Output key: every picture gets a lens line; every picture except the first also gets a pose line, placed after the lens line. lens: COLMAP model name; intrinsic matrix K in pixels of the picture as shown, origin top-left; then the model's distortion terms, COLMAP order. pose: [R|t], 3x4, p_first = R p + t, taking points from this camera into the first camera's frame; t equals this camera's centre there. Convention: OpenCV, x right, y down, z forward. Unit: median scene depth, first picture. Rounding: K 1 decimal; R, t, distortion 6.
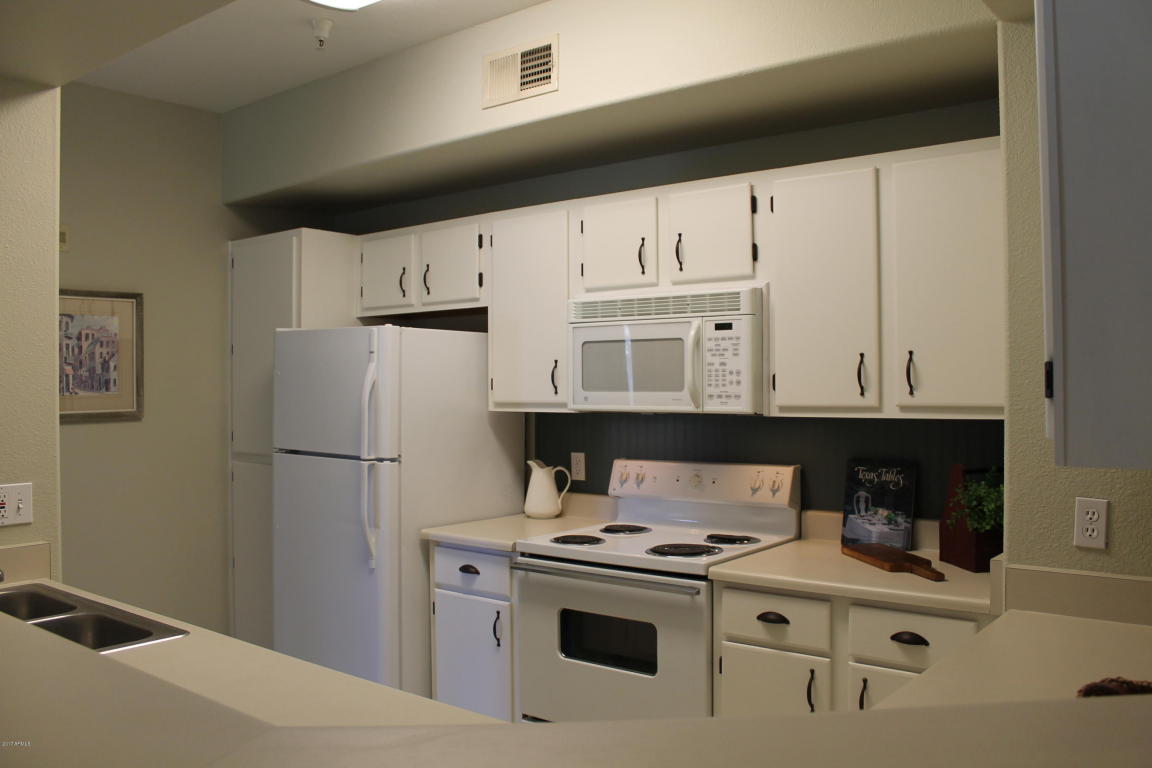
lens RADIAL K [[965.9, 0, 574.7], [0, 965.9, 383.4], [0, 0, 1]] dist [-0.164932, 0.133662]
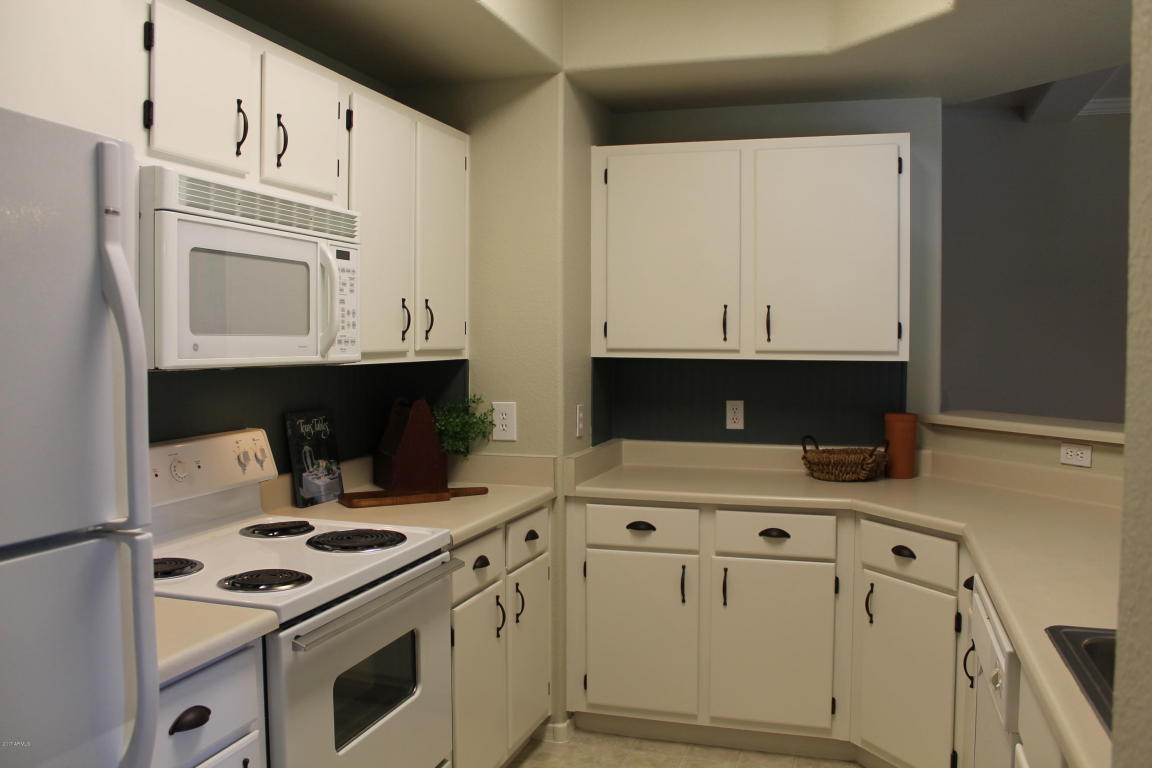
lens RADIAL K [[965.9, 0, 582.3], [0, 965.9, 386.2], [0, 0, 1]] dist [-0.164932, 0.133662]
pose [[-0.369778, -0.040565, 0.928234, -0.624936], [-0.002355, 0.999084, 0.042723, 0.014915], [-0.929117, 0.013612, -0.369535, 1.045687]]
